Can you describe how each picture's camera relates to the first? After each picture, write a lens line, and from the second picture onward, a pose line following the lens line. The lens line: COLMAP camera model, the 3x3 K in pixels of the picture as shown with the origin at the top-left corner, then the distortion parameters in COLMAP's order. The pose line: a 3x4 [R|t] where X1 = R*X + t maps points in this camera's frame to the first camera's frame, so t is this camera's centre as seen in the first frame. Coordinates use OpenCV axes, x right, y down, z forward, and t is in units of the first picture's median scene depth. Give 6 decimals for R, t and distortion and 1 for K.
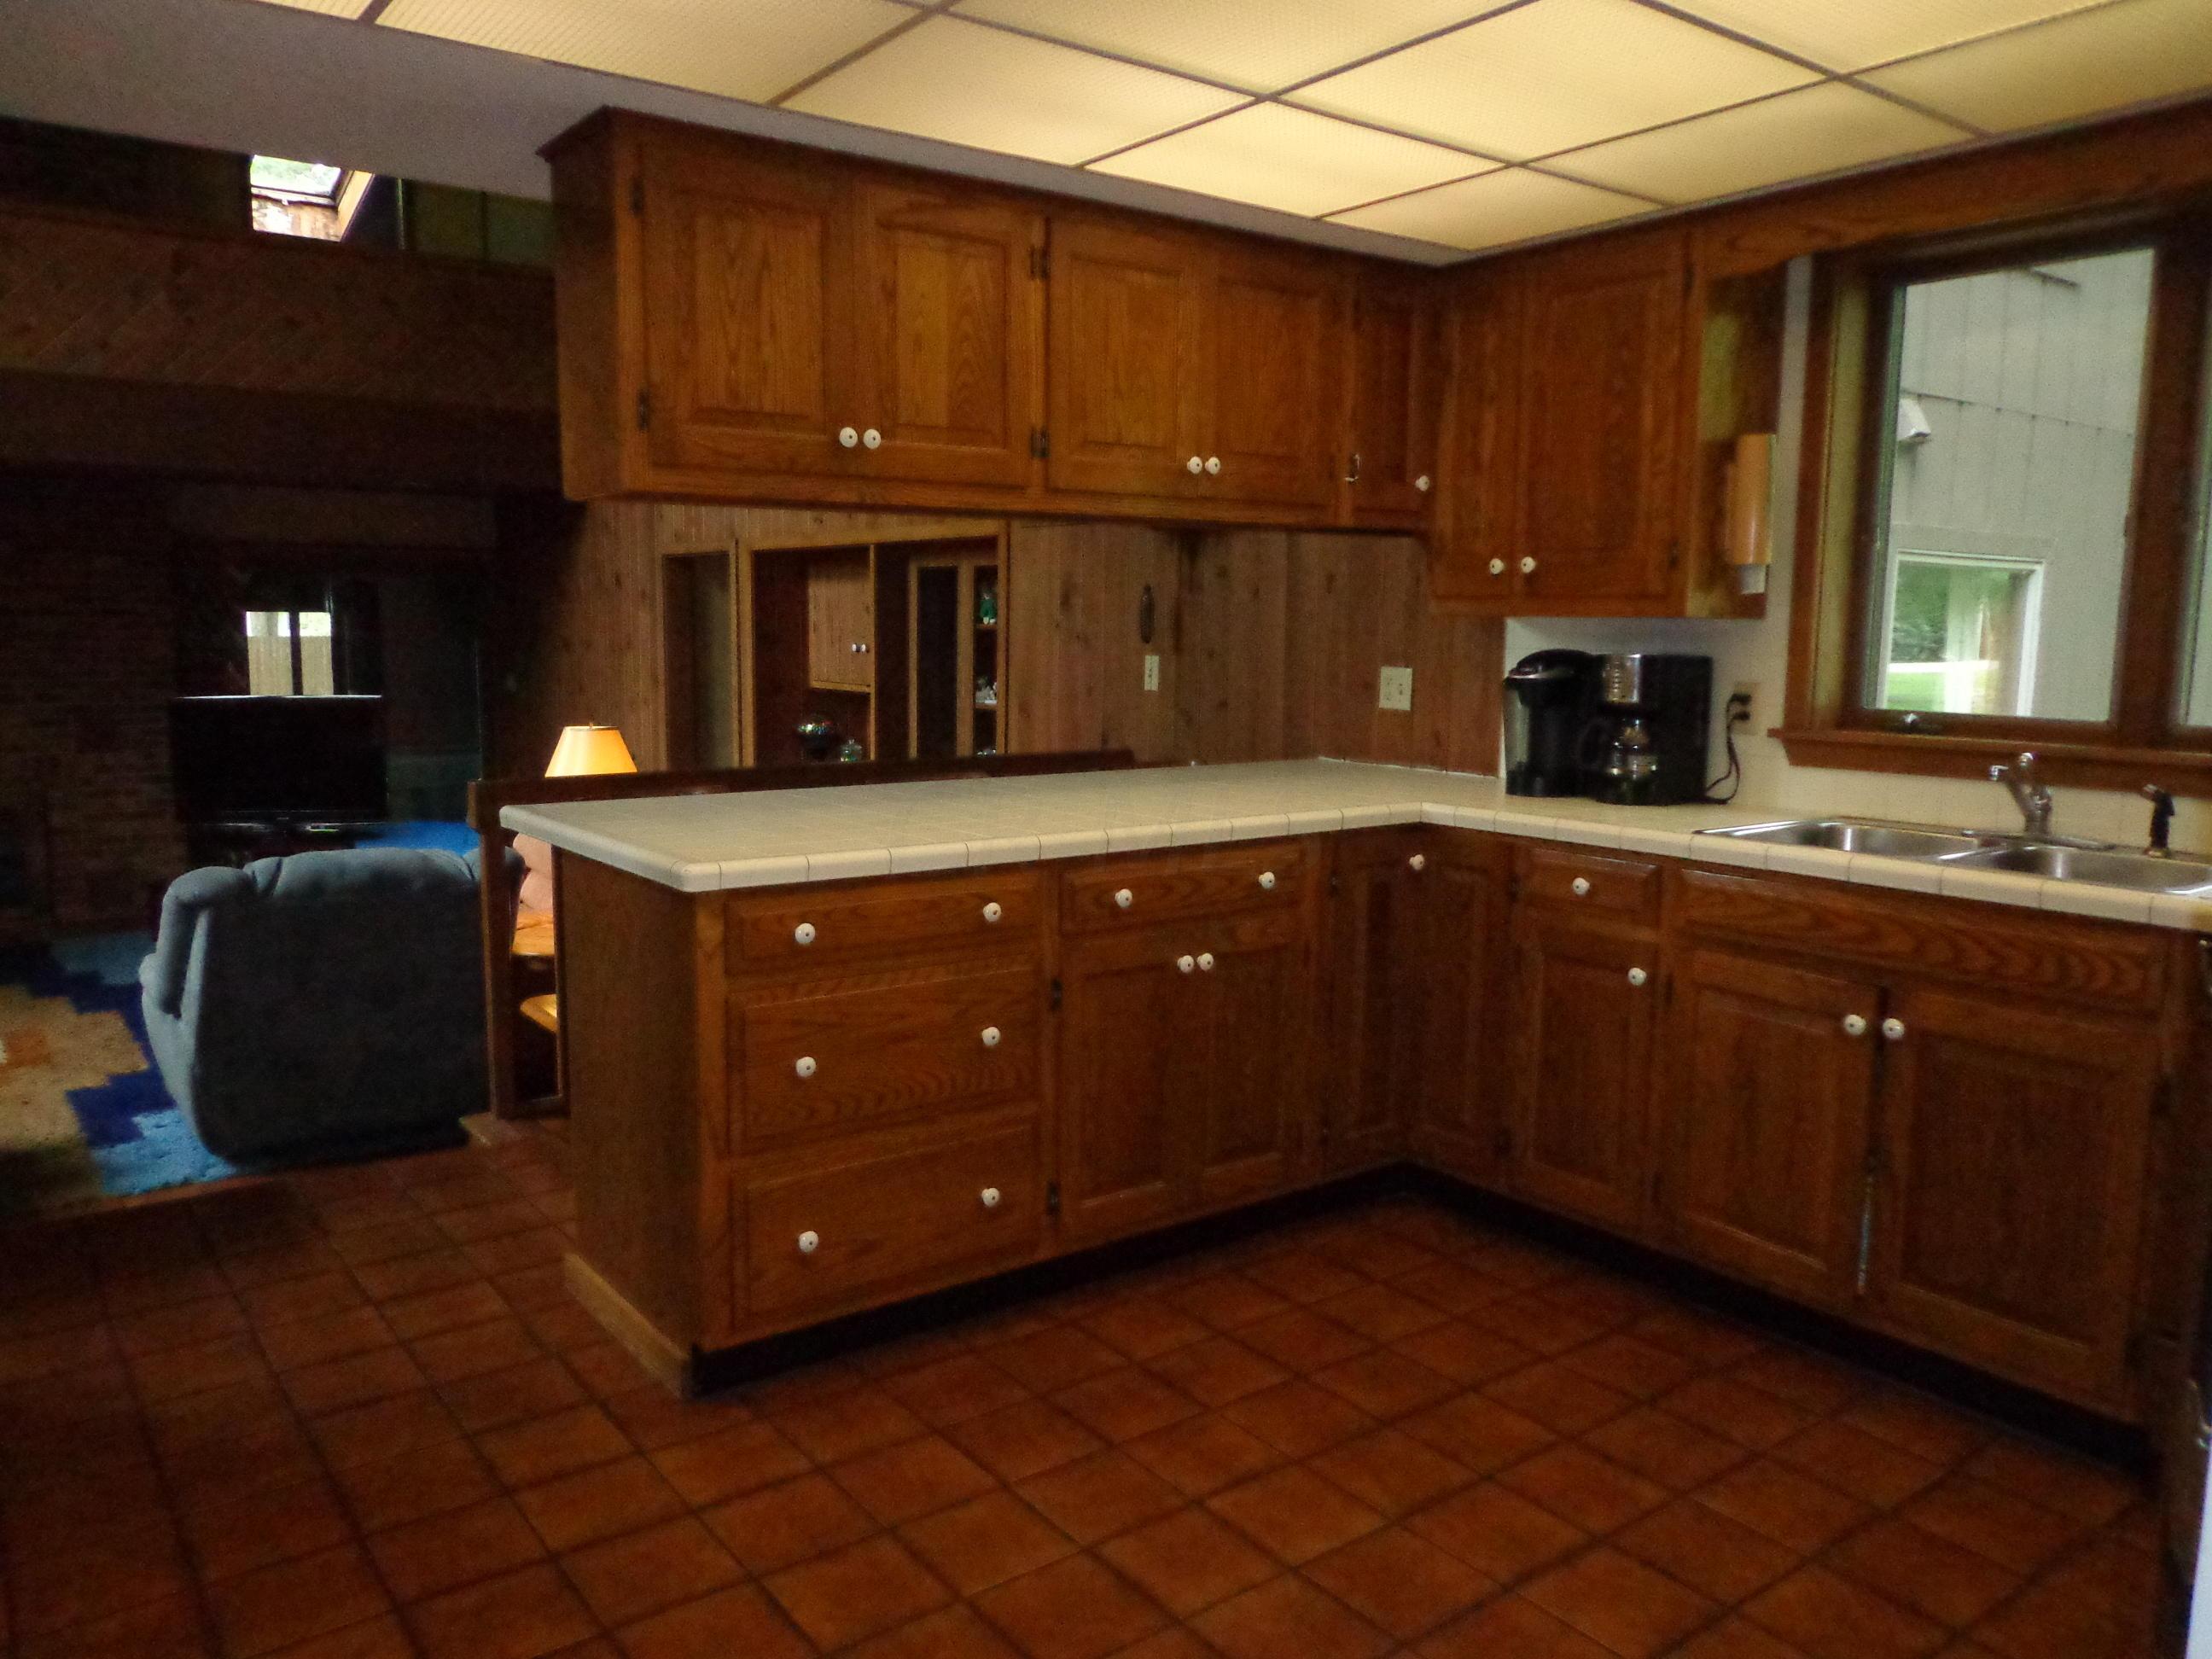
lens RADIAL K [[1629.0, 0, 1097.9], [0, 1629.0, 827.0], [0, 0, 1]] dist [0.005517, 0.005421]
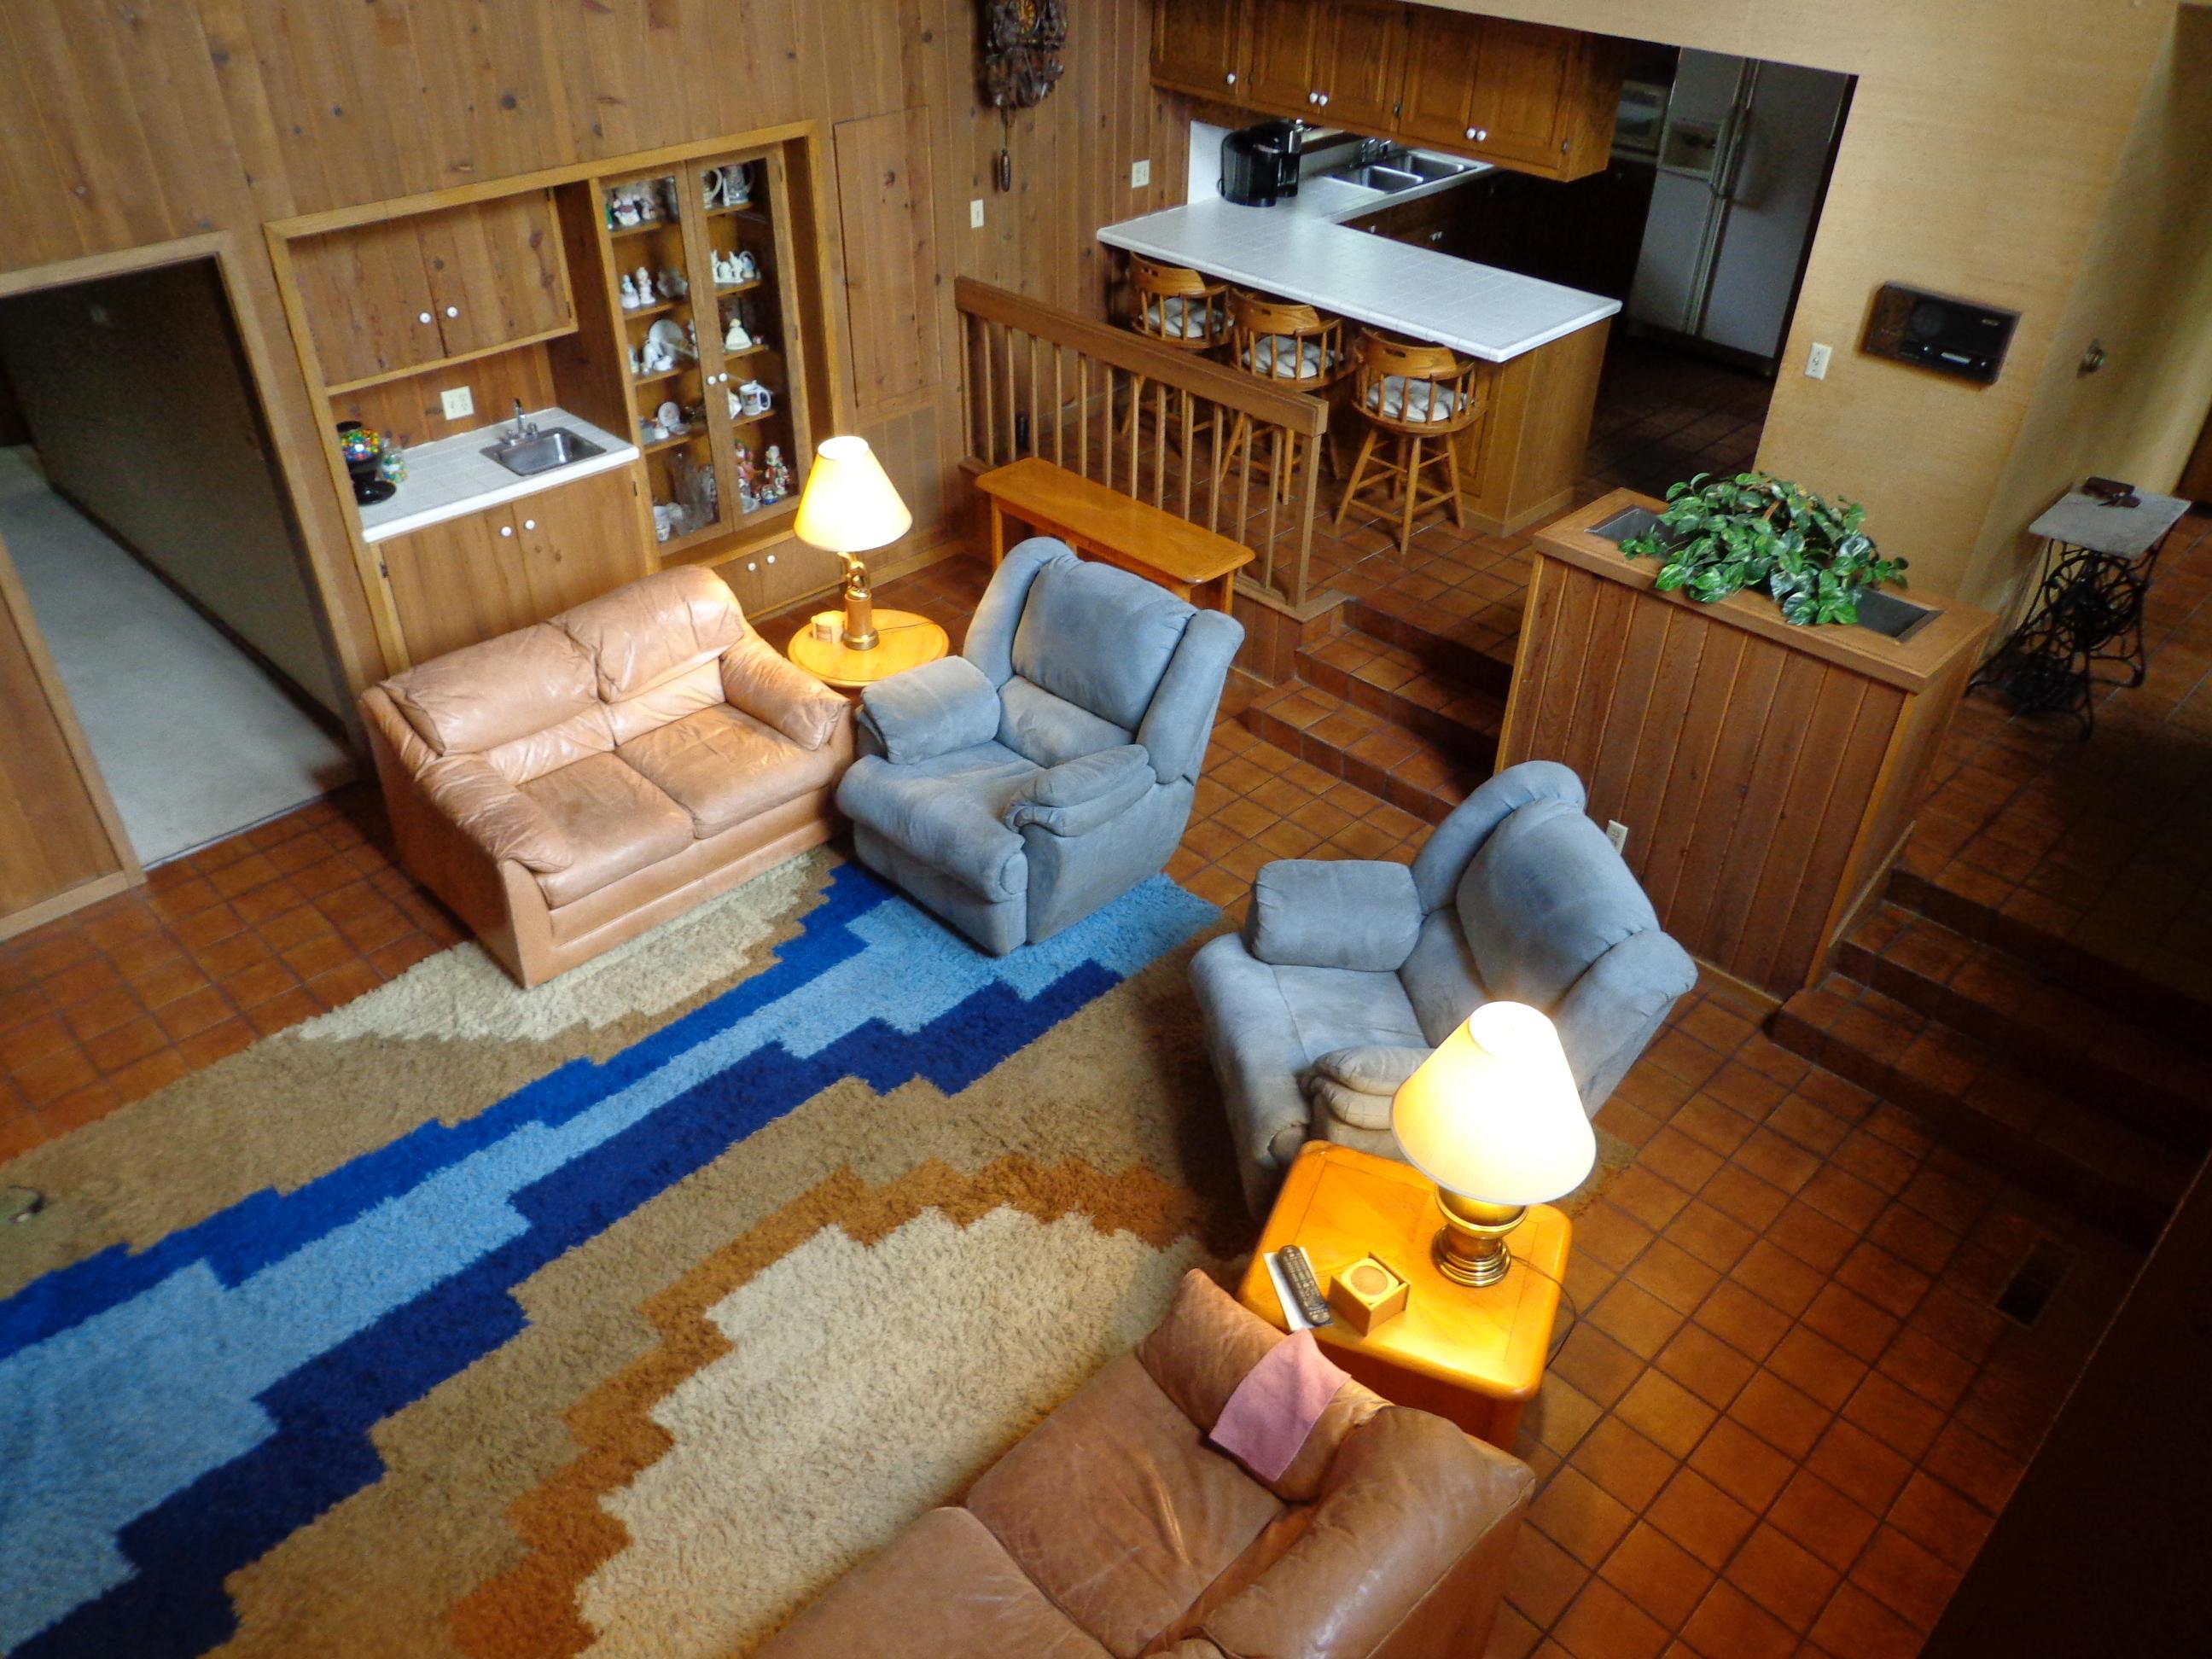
lens RADIAL K [[1629.0, 0, 1097.9], [0, 1629.0, 827.0], [0, 0, 1]] dist [0.005517, 0.005421]
pose [[-0.143204, -0.598236, 0.788420, -1.558784], [0.102446, 0.783391, 0.613028, -0.590174], [-0.984377, 0.168558, -0.050898, 1.181491]]
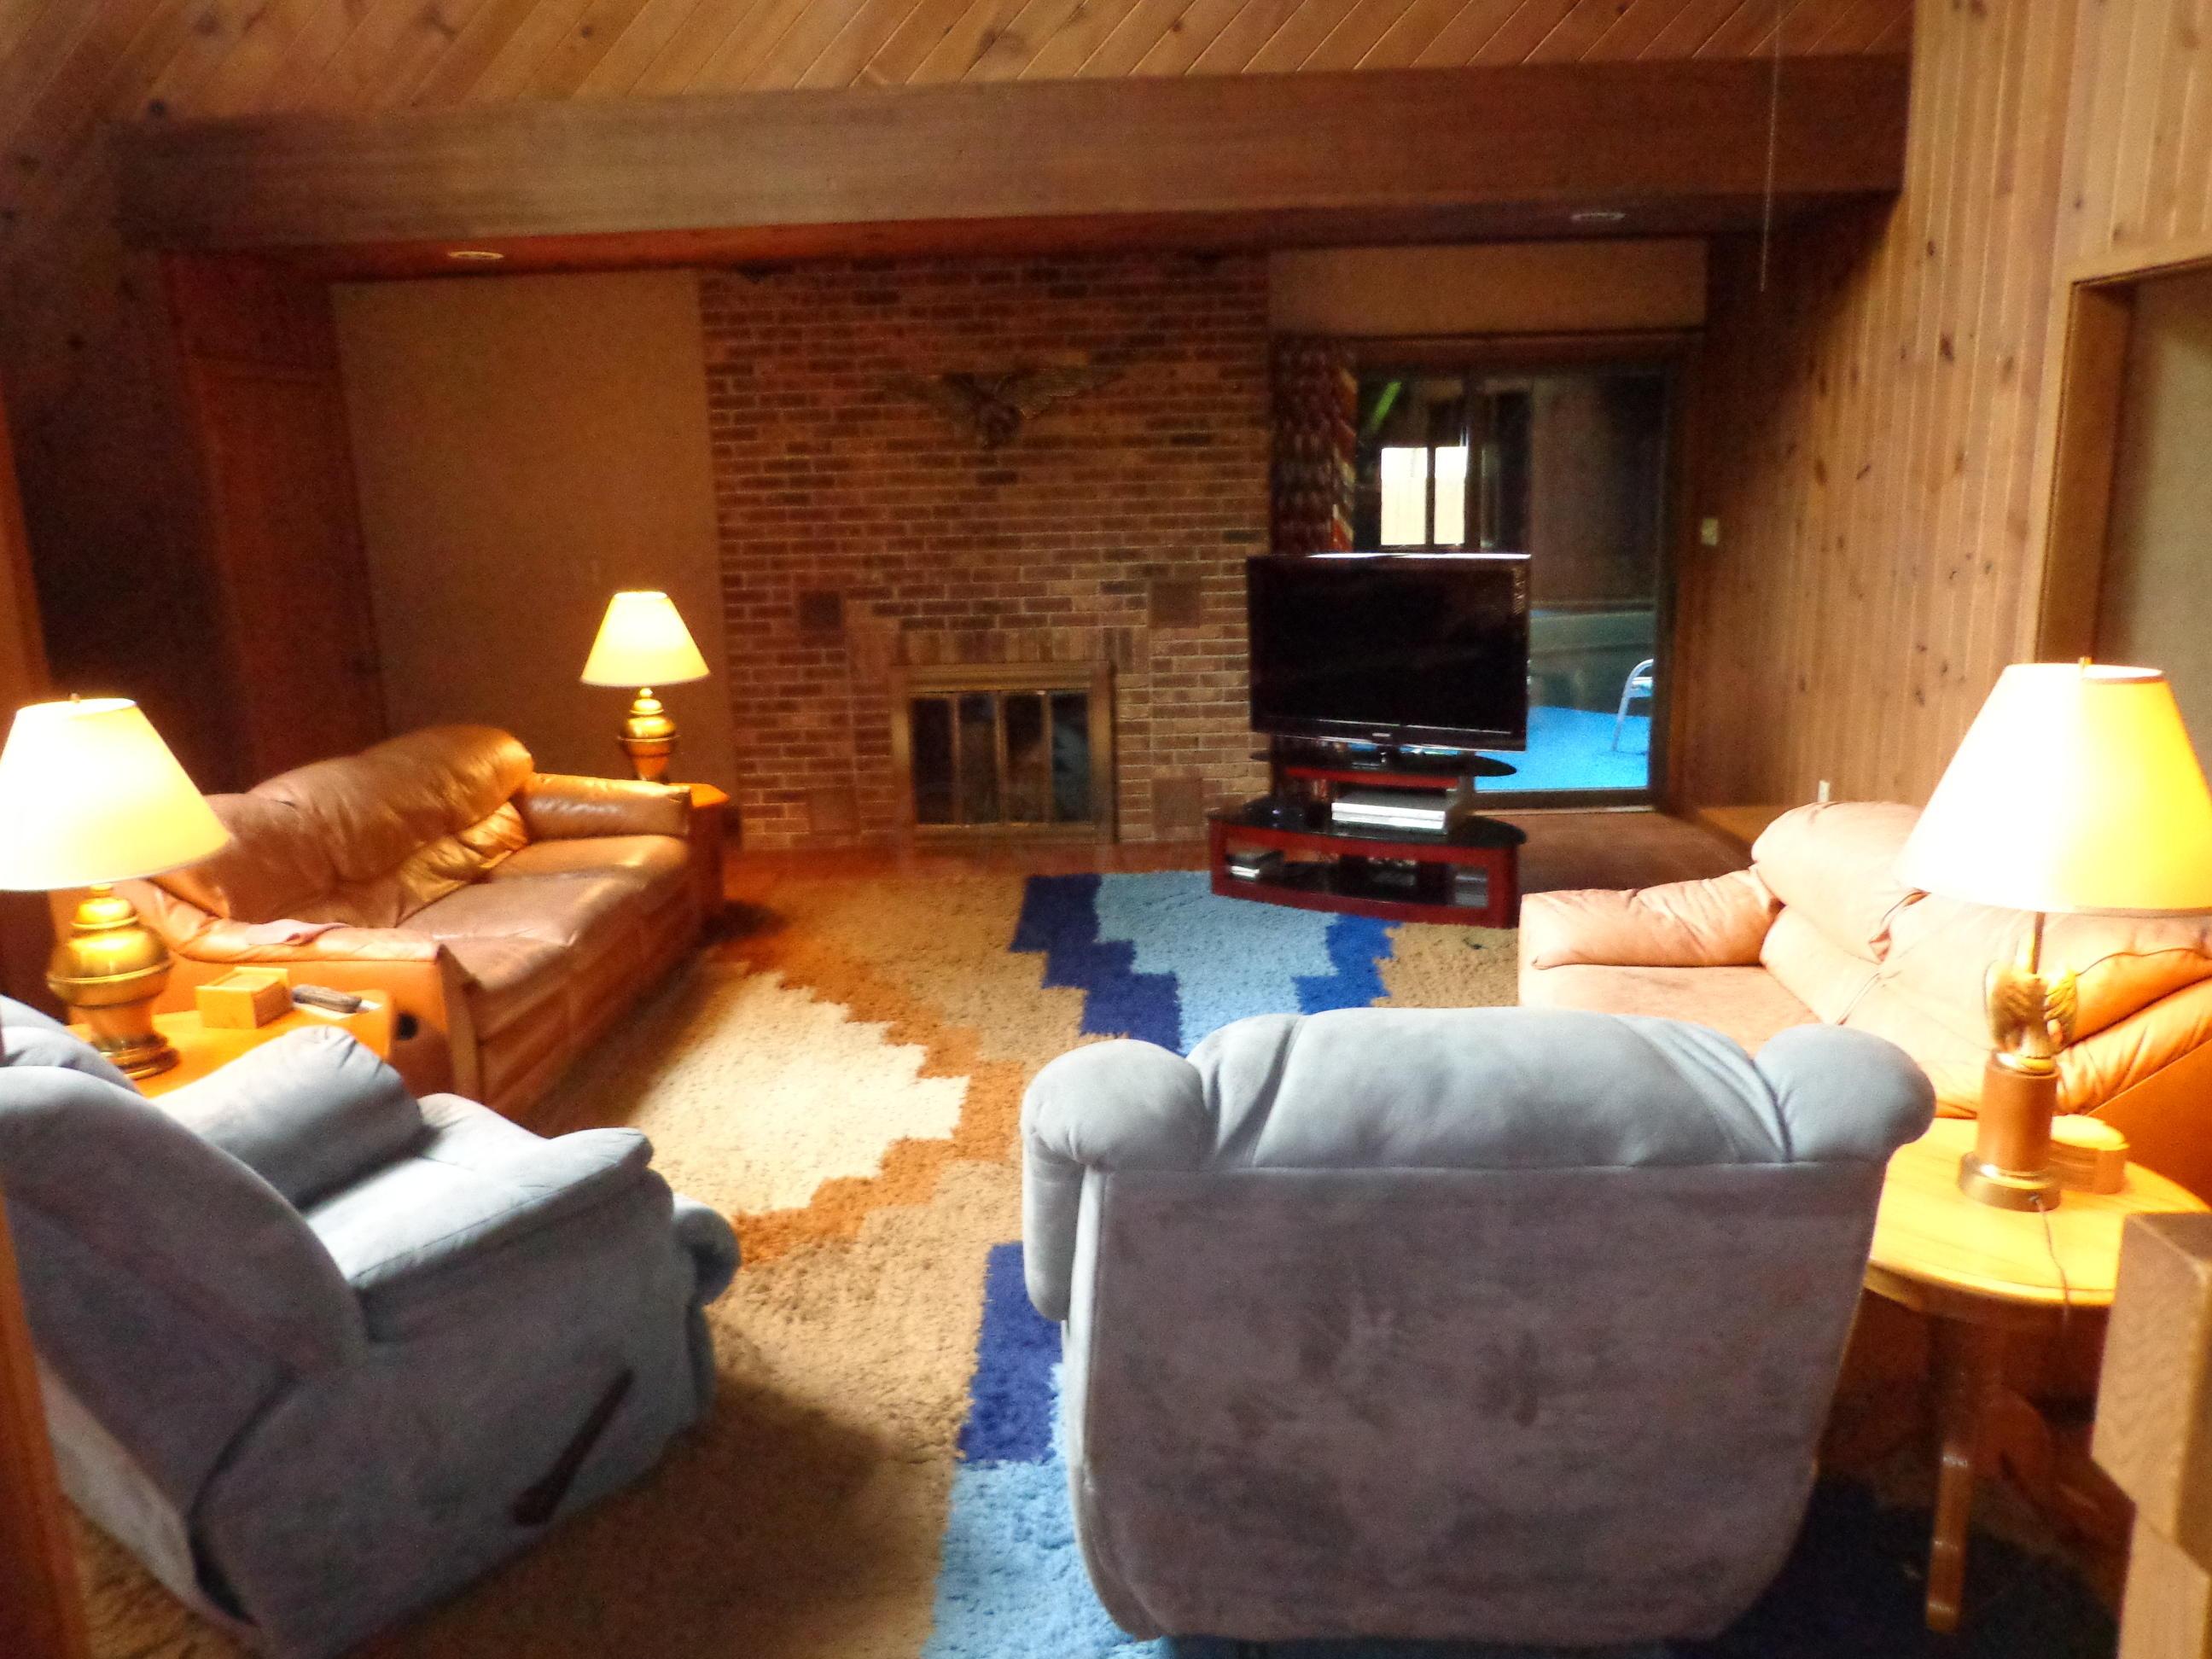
lens RADIAL K [[1629.0, 0, 1097.9], [0, 1629.0, 827.0], [0, 0, 1]] dist [0.005517, 0.005421]
pose [[0.792286, 0.105331, -0.600989, -0.323256], [-0.046983, 0.992594, 0.112027, -0.070246], [0.608338, -0.060521, 0.791367, 0.697083]]
